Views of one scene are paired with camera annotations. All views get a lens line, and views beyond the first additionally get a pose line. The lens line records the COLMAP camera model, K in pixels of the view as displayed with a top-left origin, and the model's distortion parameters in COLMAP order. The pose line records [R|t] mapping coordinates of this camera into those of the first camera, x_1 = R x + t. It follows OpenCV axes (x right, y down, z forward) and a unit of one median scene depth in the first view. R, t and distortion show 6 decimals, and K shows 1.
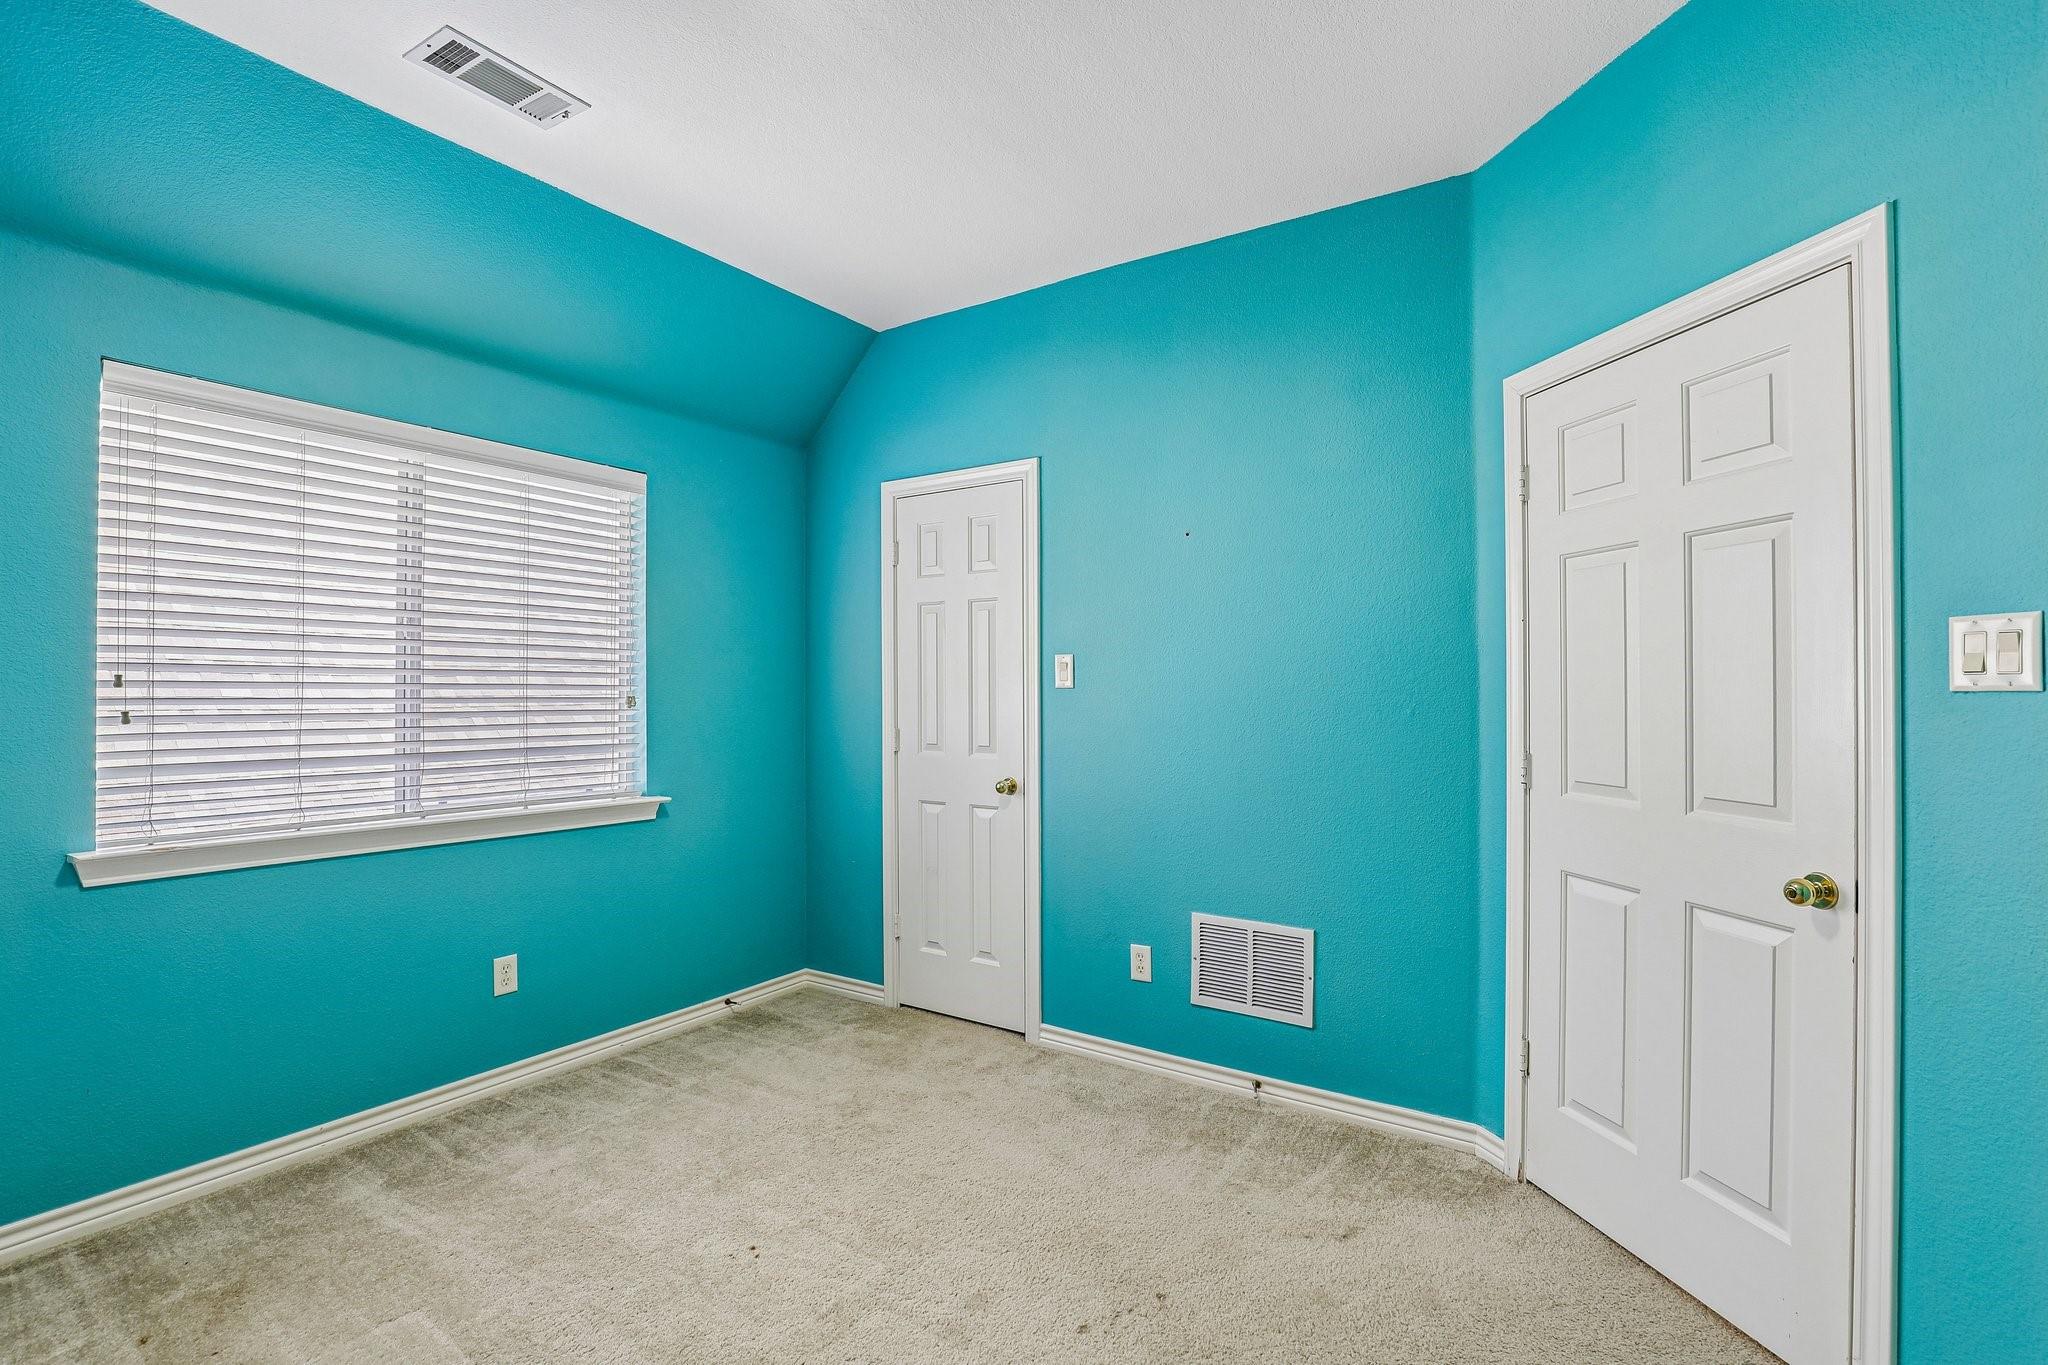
lens RADIAL K [[940.1, 0, 1030.5], [0, 940.1, 680.0], [0, 0, 1]] dist [-0.004278, 0.000652]
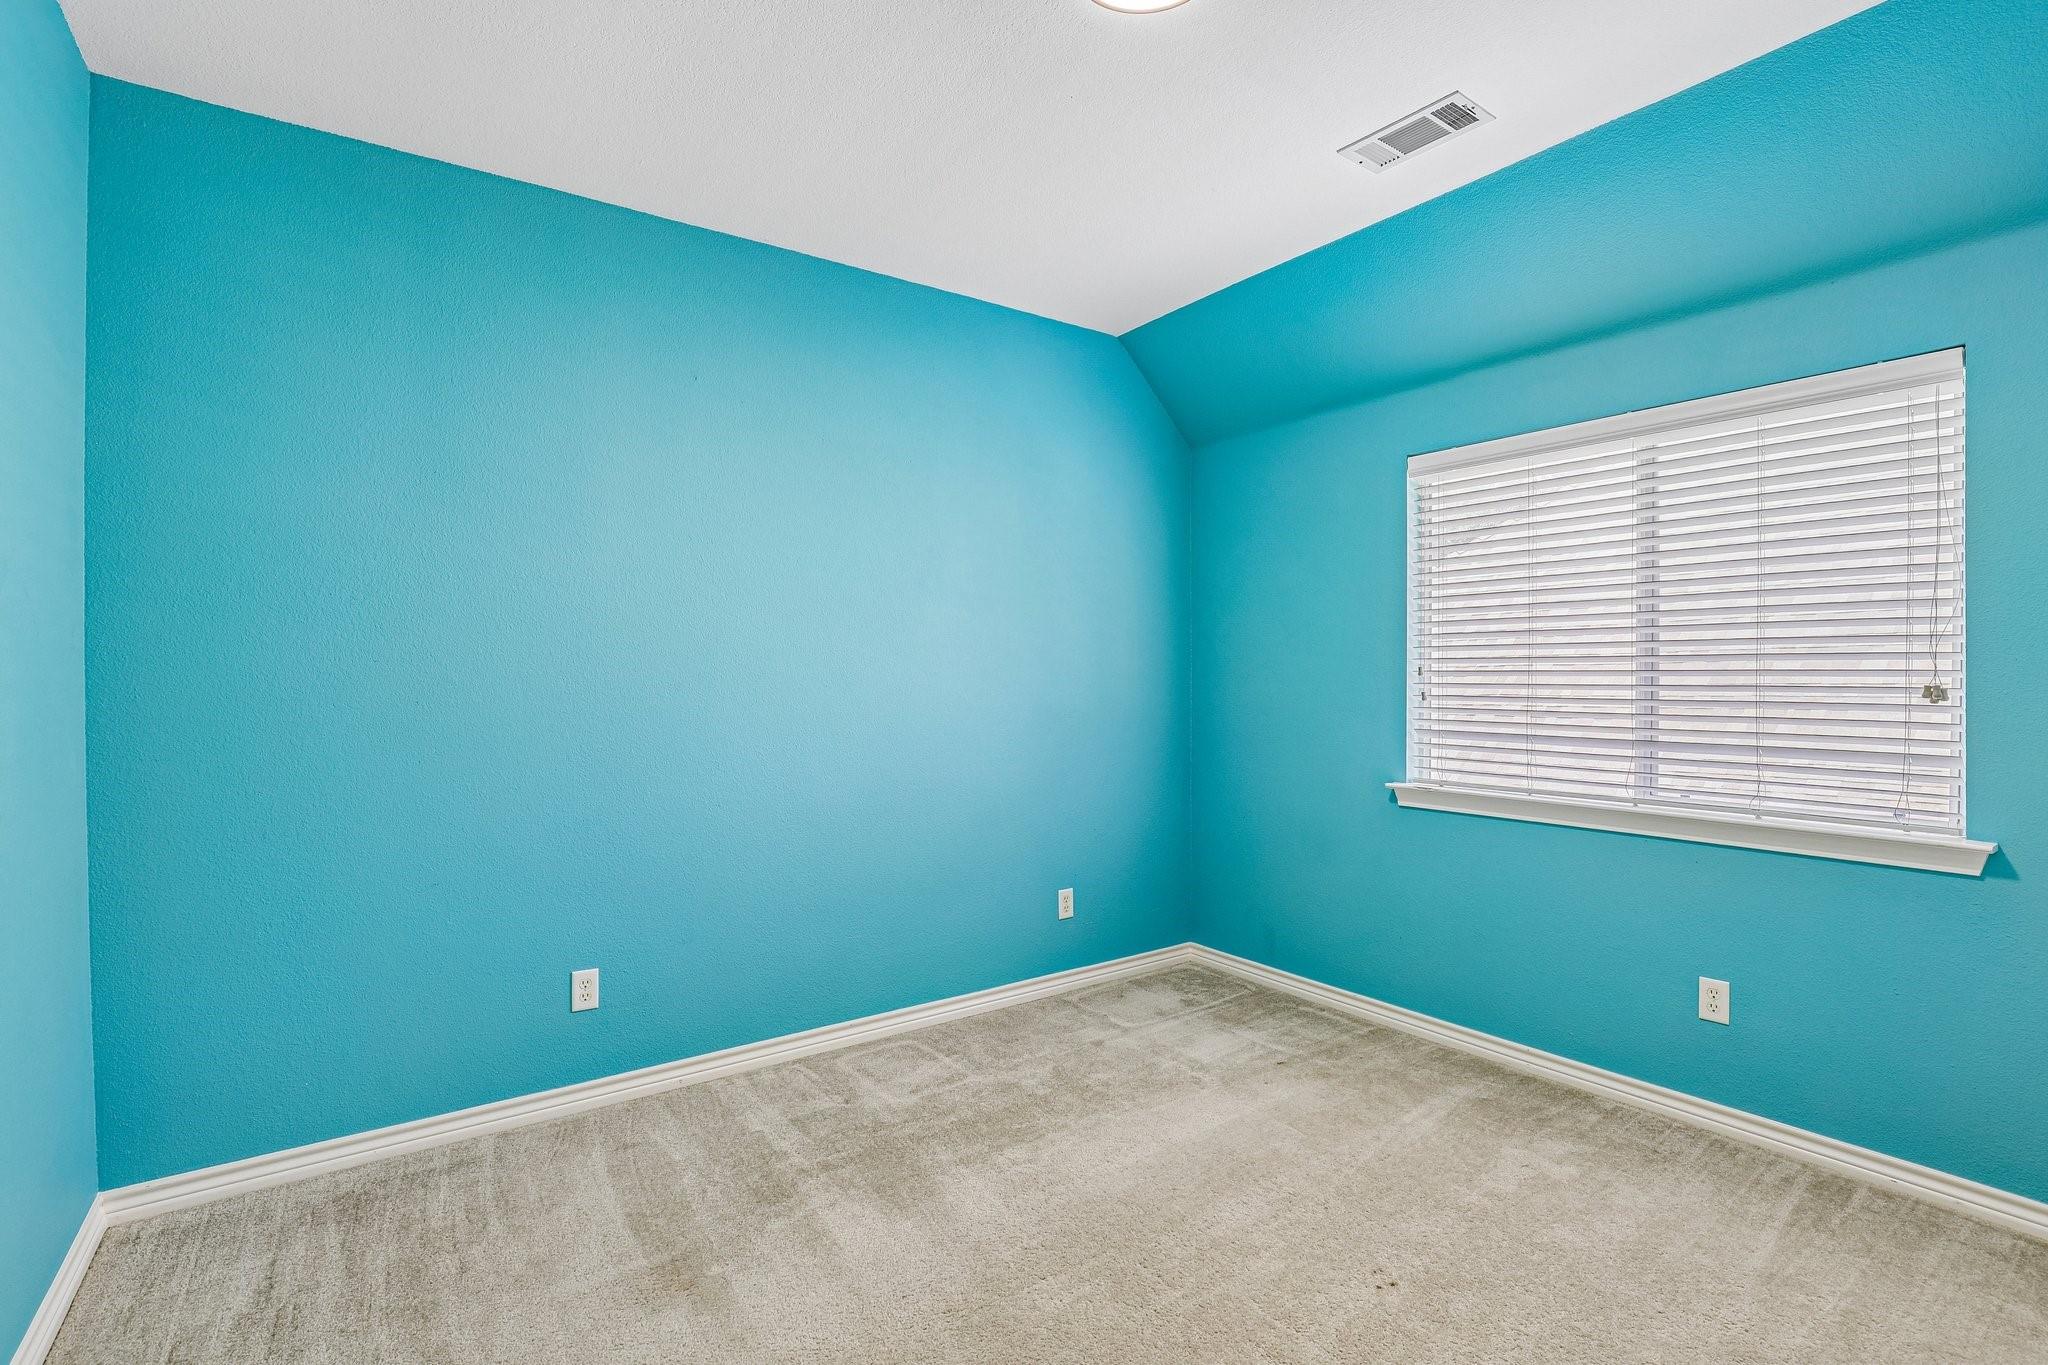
lens RADIAL K [[940.1, 0, 1031.2], [0, 940.1, 686.8], [0, 0, 1]] dist [-0.004278, 0.000652]
pose [[-0.313174, 0.006633, -0.949672, 0.492746], [0.006255, 0.999968, 0.004922, 0.012155], [0.949675, -0.004398, -0.313206, 0.693142]]
